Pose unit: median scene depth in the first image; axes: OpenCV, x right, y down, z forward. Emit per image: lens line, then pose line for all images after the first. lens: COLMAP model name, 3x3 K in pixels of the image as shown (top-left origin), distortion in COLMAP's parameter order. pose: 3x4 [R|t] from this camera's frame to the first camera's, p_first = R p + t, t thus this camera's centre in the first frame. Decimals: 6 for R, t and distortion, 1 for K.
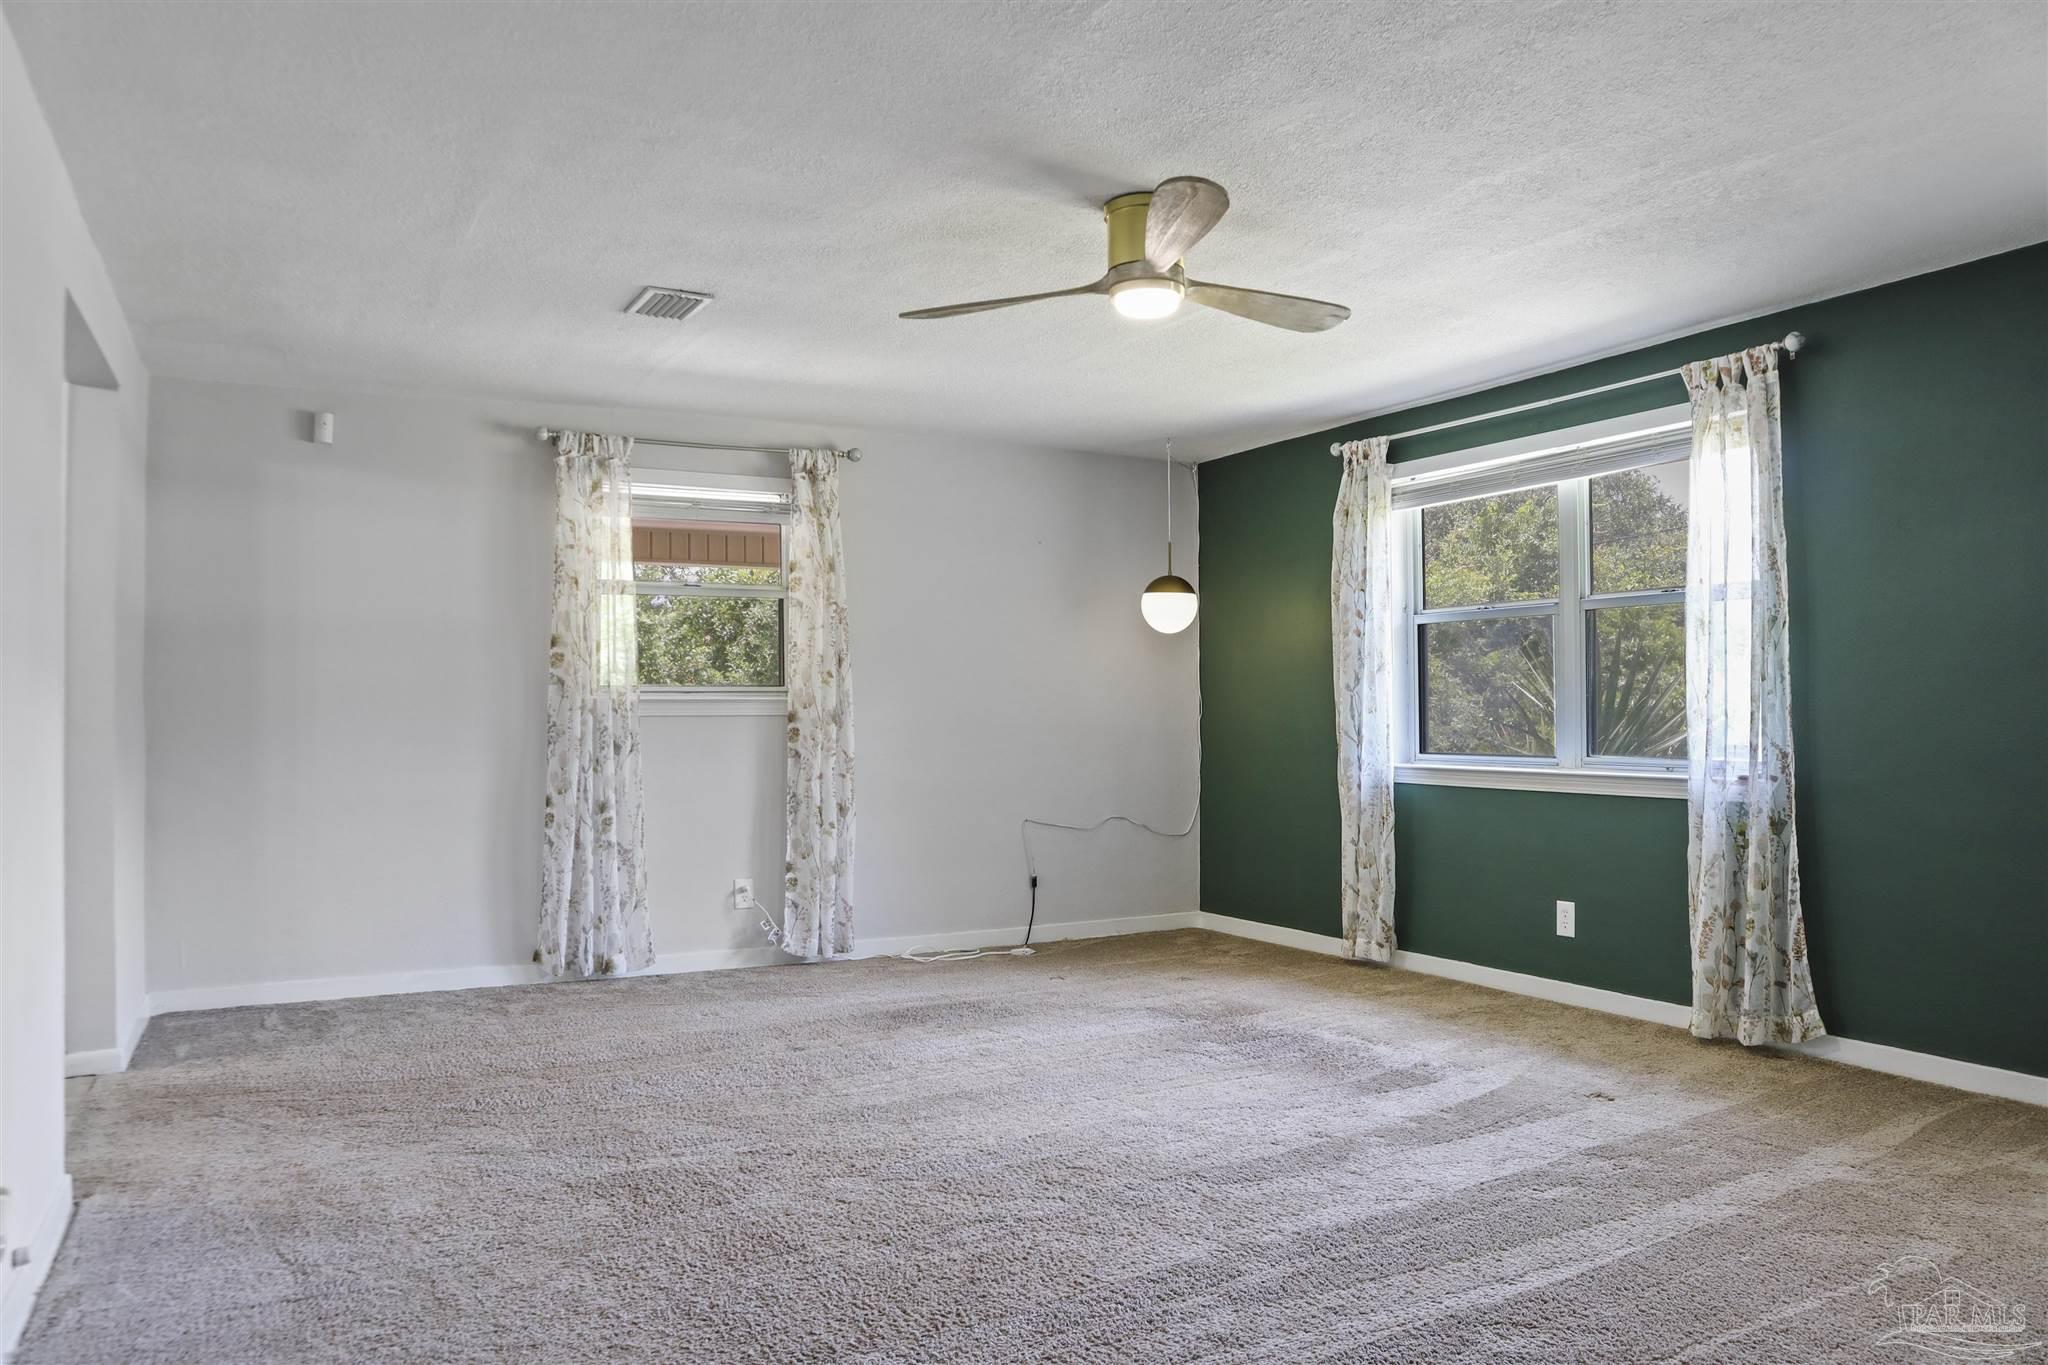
lens RADIAL K [[1441.4, 0, 1025.4], [0, 1441.4, 730.9], [0, 0, 1]] dist [-0.119109, 0.070109]
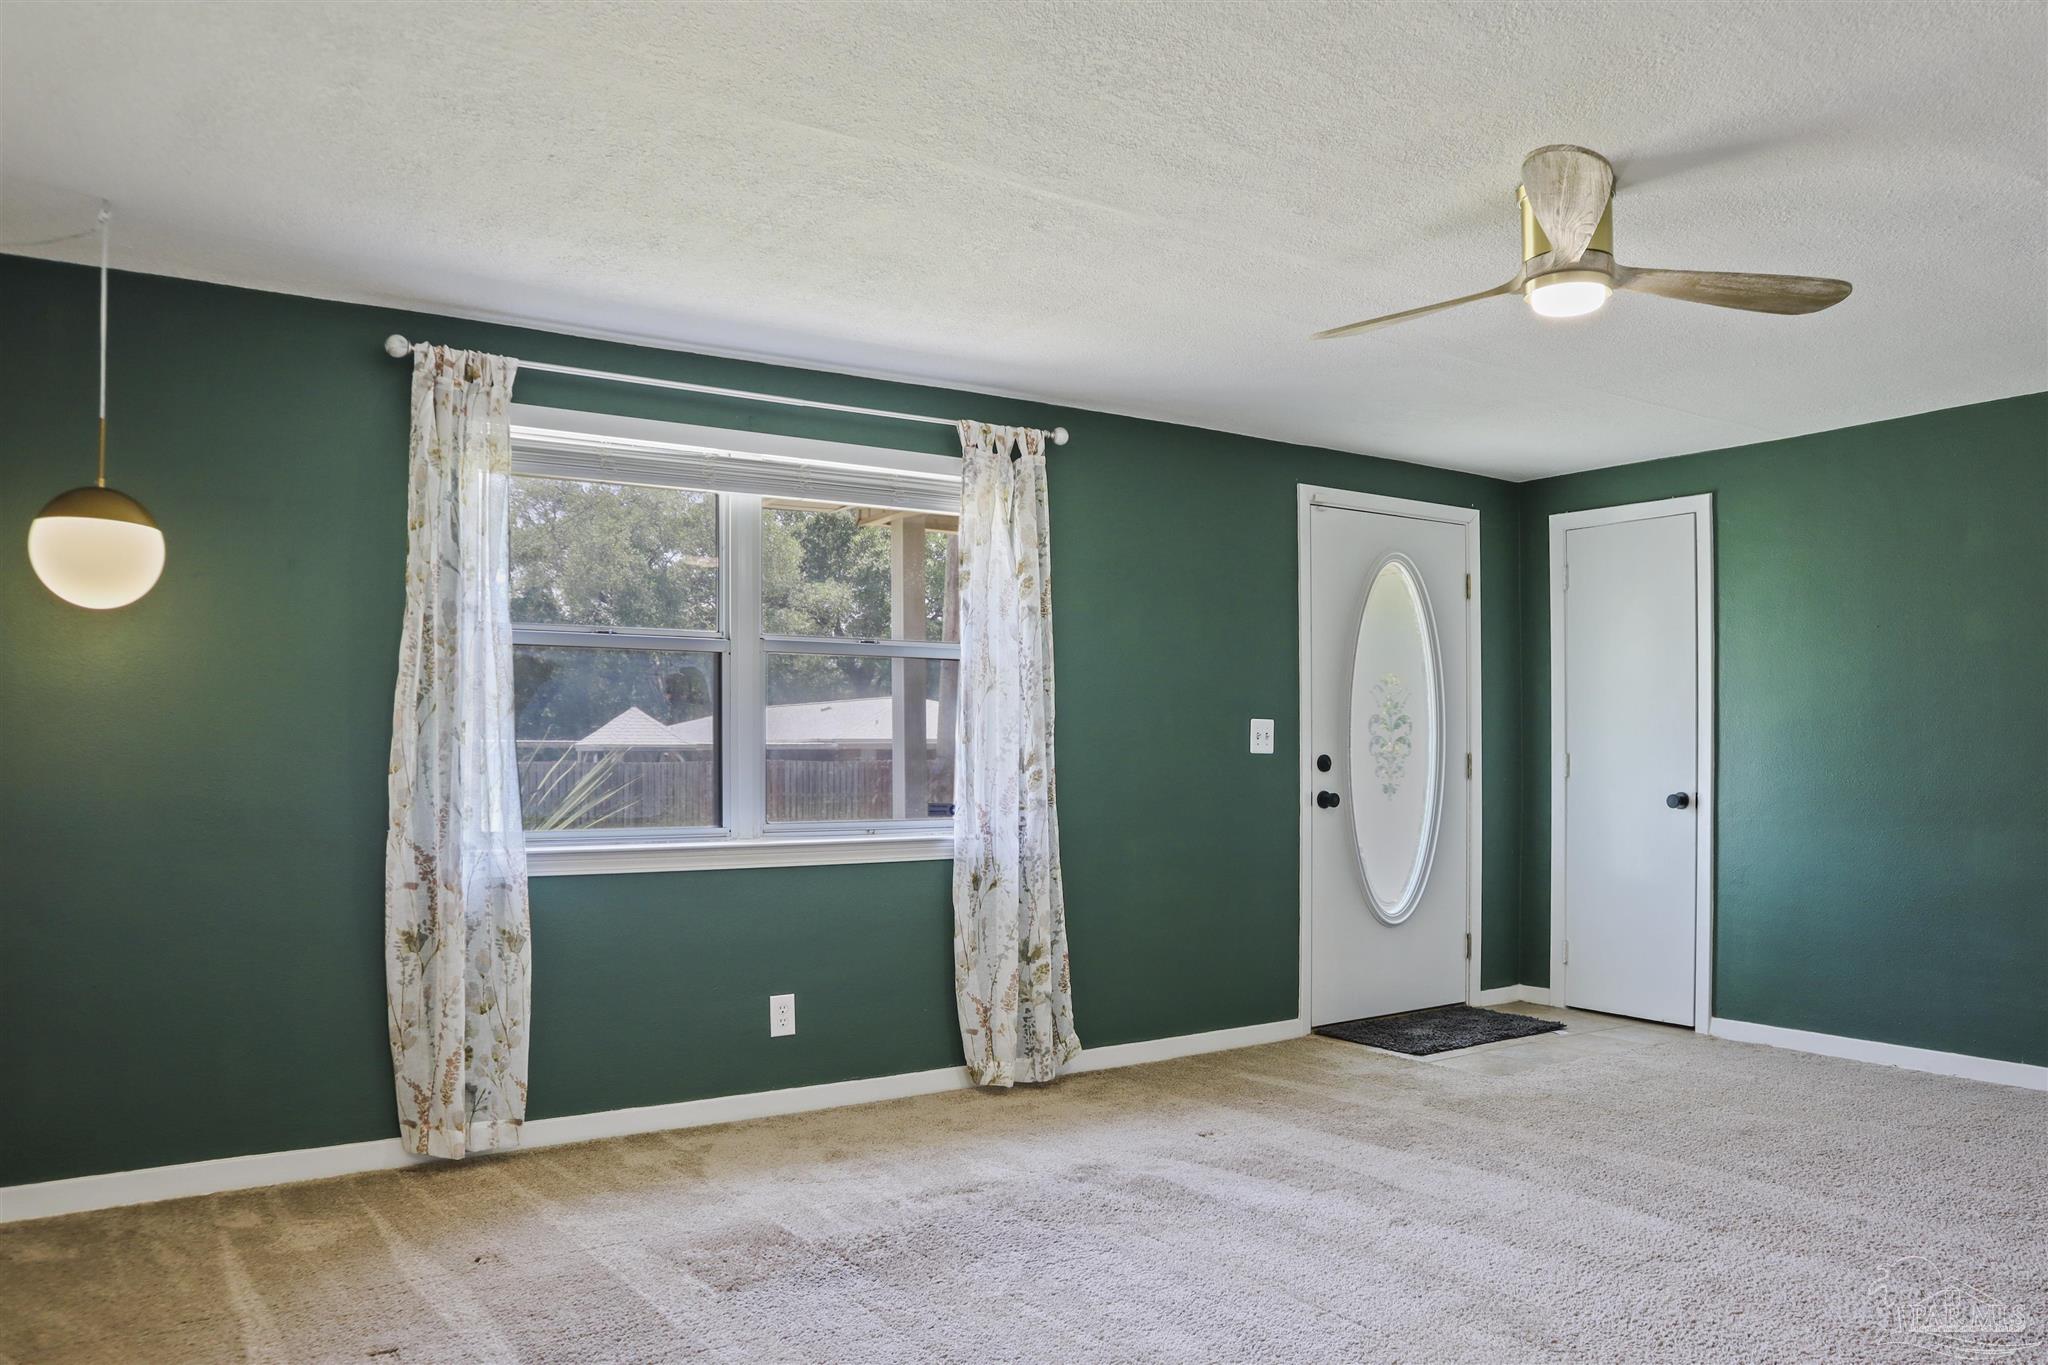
lens RADIAL K [[1475.9, 0, 1028.9], [0, 1475.9, 765.1], [0, 0, 1]] dist [-0.116963, 0.063590]
pose [[-0.094972, 0.006190, 0.995461, -0.567157], [0.018967, 0.999810, -0.004408, -0.010710], [-0.995299, 0.018463, -0.095071, 1.054293]]
